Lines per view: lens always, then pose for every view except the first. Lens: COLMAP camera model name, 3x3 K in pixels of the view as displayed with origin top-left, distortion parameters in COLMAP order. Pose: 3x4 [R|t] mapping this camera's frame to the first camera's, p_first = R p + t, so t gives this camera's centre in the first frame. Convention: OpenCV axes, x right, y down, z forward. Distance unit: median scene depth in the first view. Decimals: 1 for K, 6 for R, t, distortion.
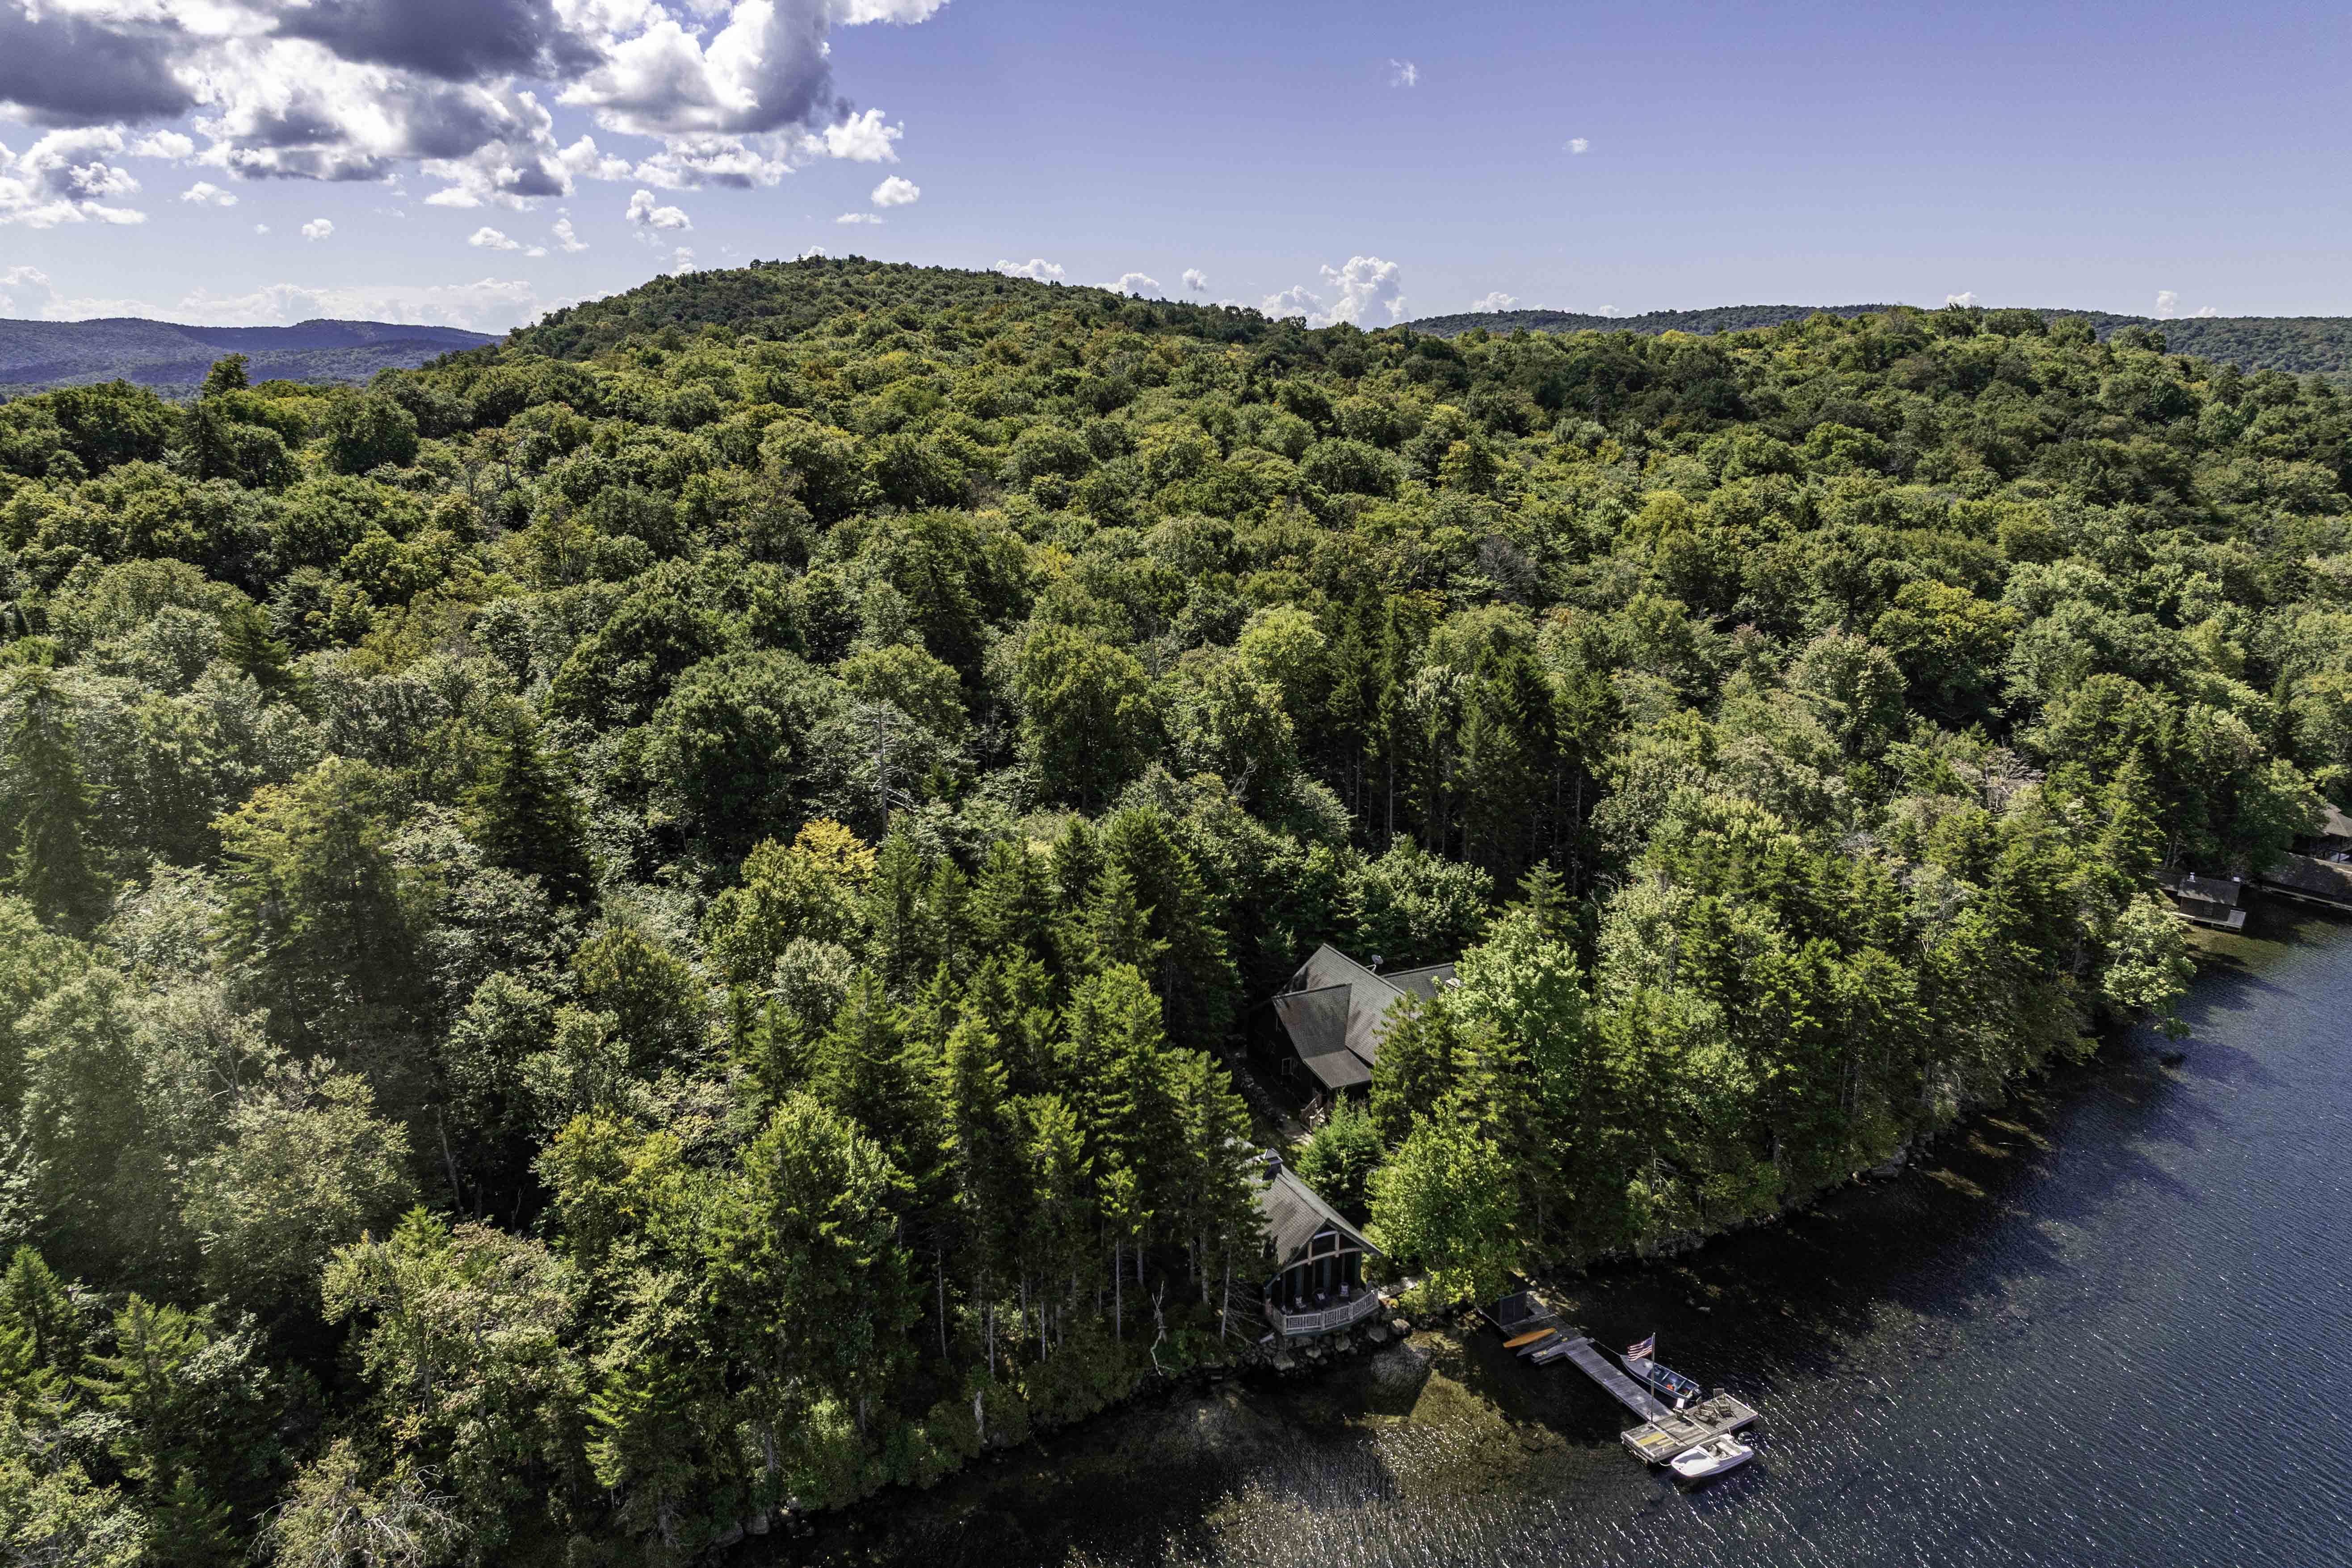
lens RADIAL K [[1586.4, 0, 1190.7], [0, 1586.4, 790.0], [0, 0, 1]] dist [0.047974, -0.090388]
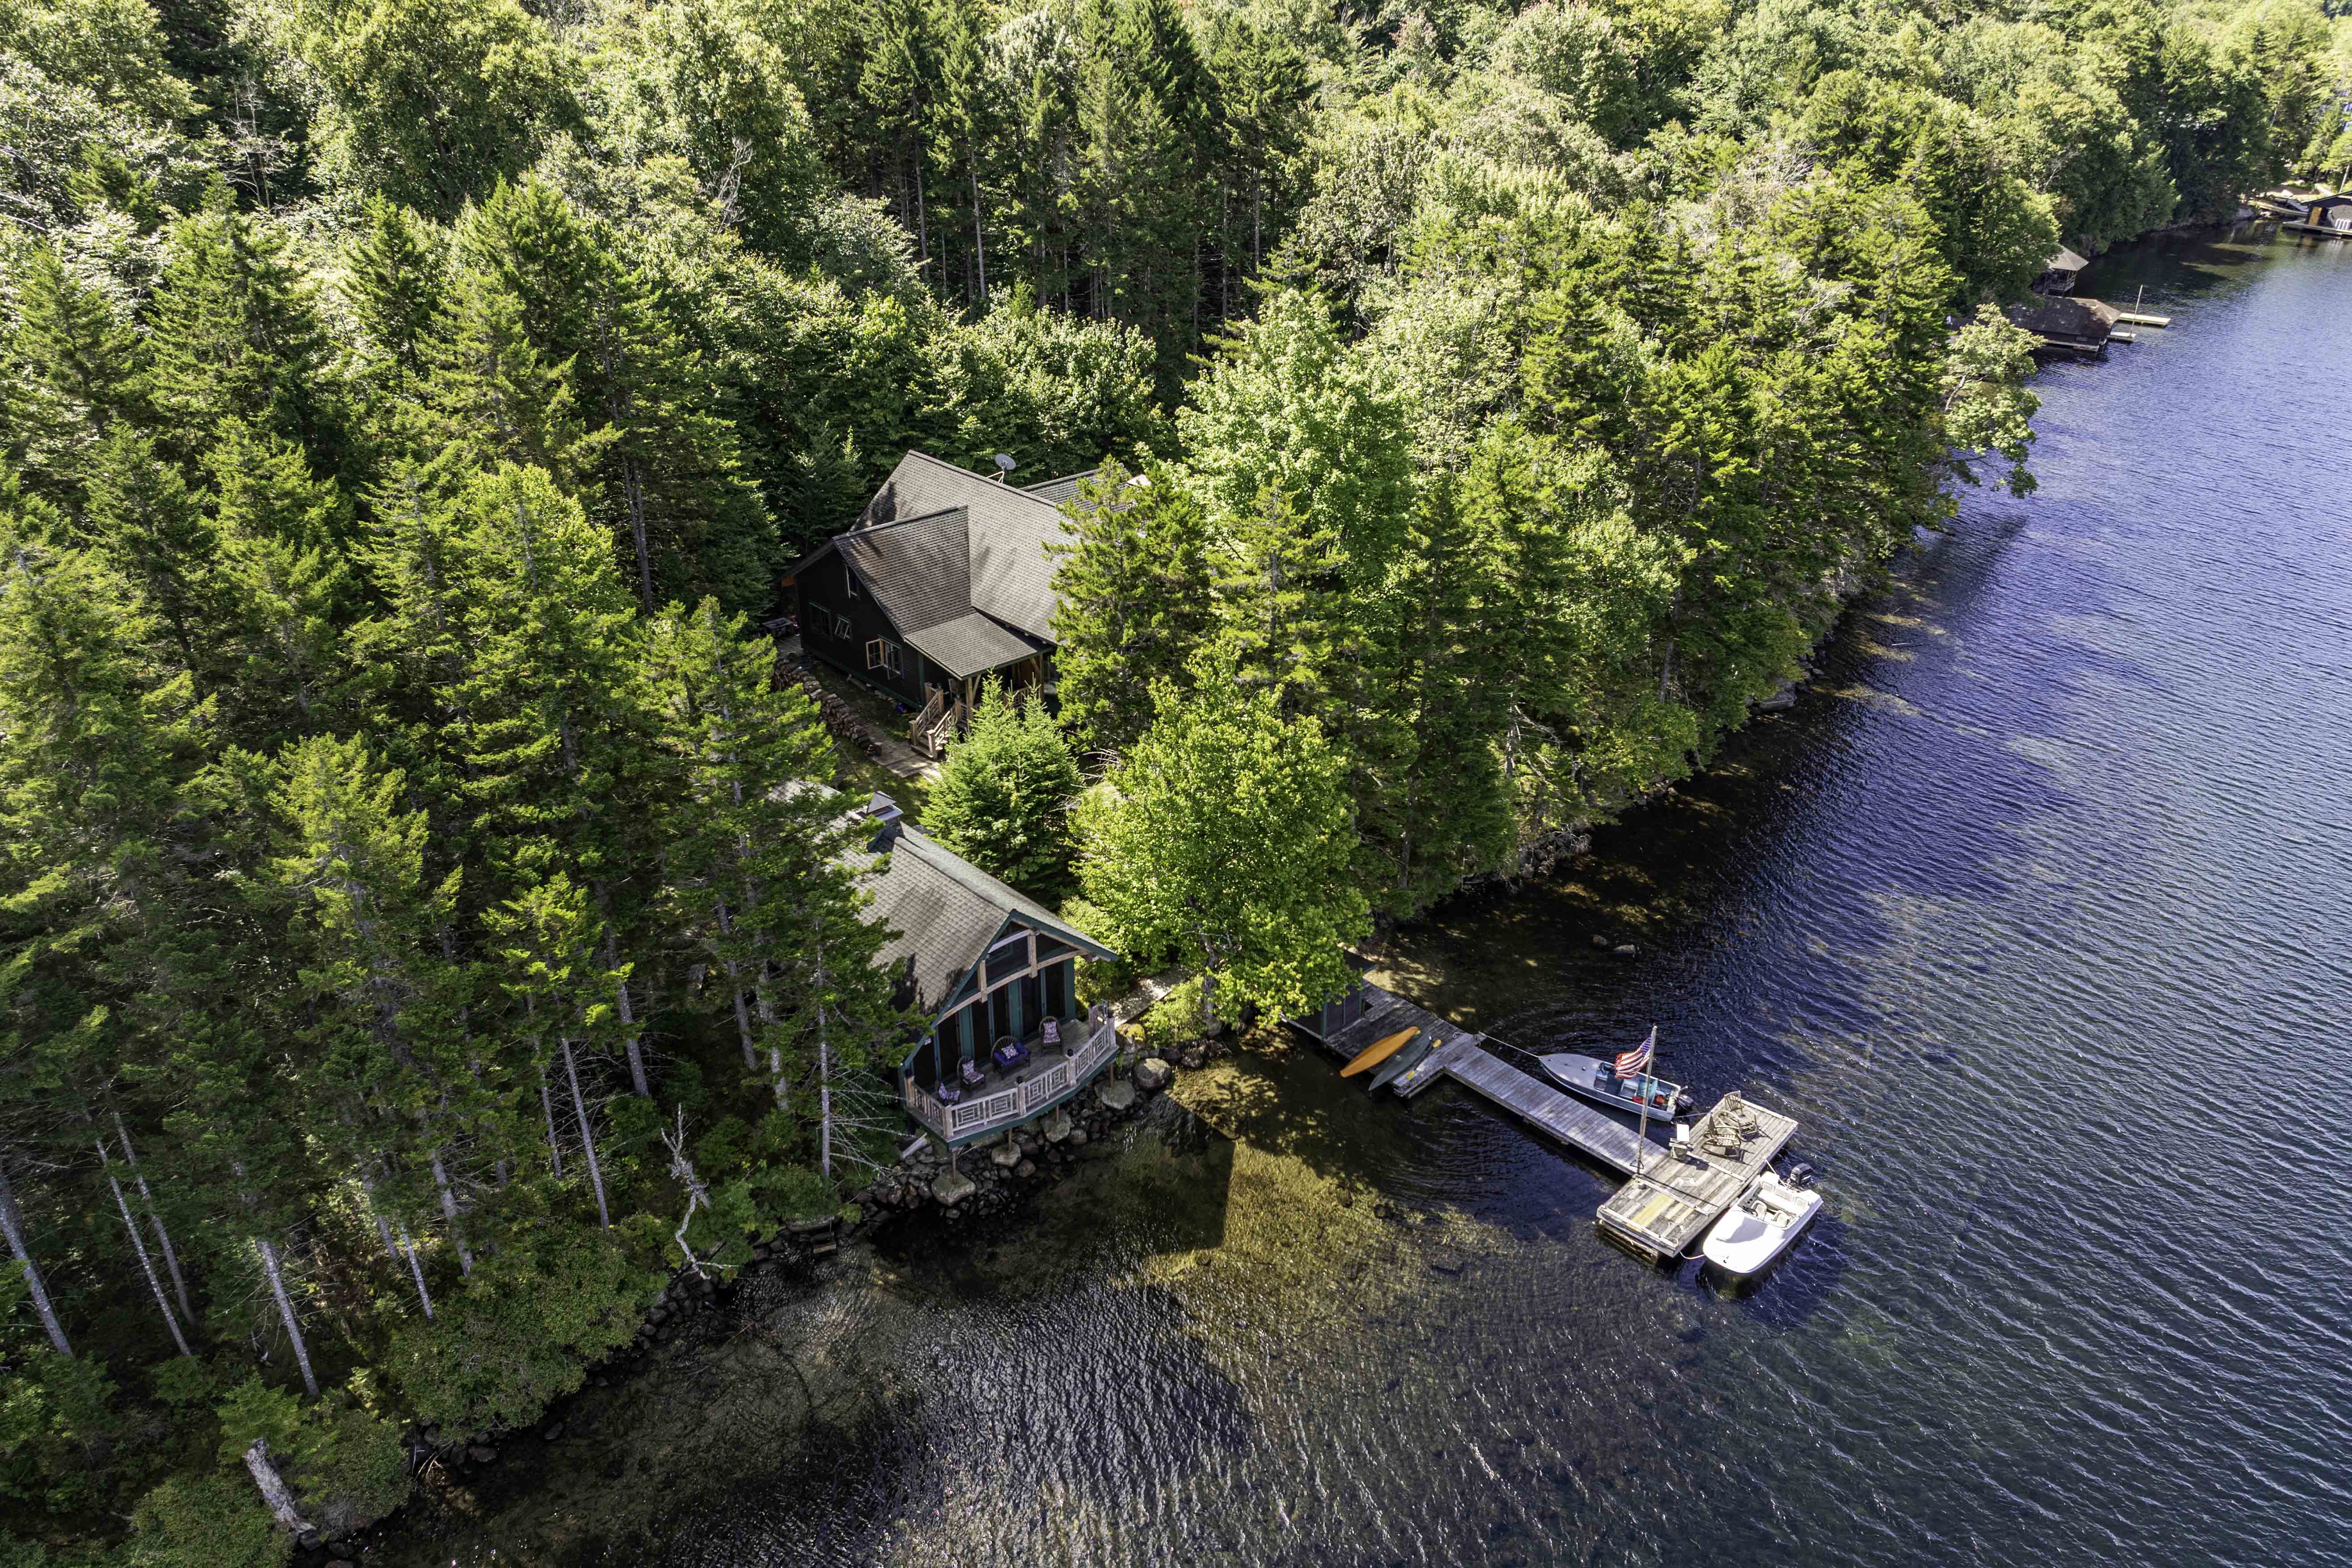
lens RADIAL K [[1586.4, 0, 1190.7], [0, 1586.4, 790.0], [0, 0, 1]] dist [0.047974, -0.090388]
pose [[0.955043, -0.135542, 0.263671, 0.012626], [0.071791, 0.968633, 0.237897, 0.112099], [-0.287645, -0.208273, 0.934817, 0.499530]]
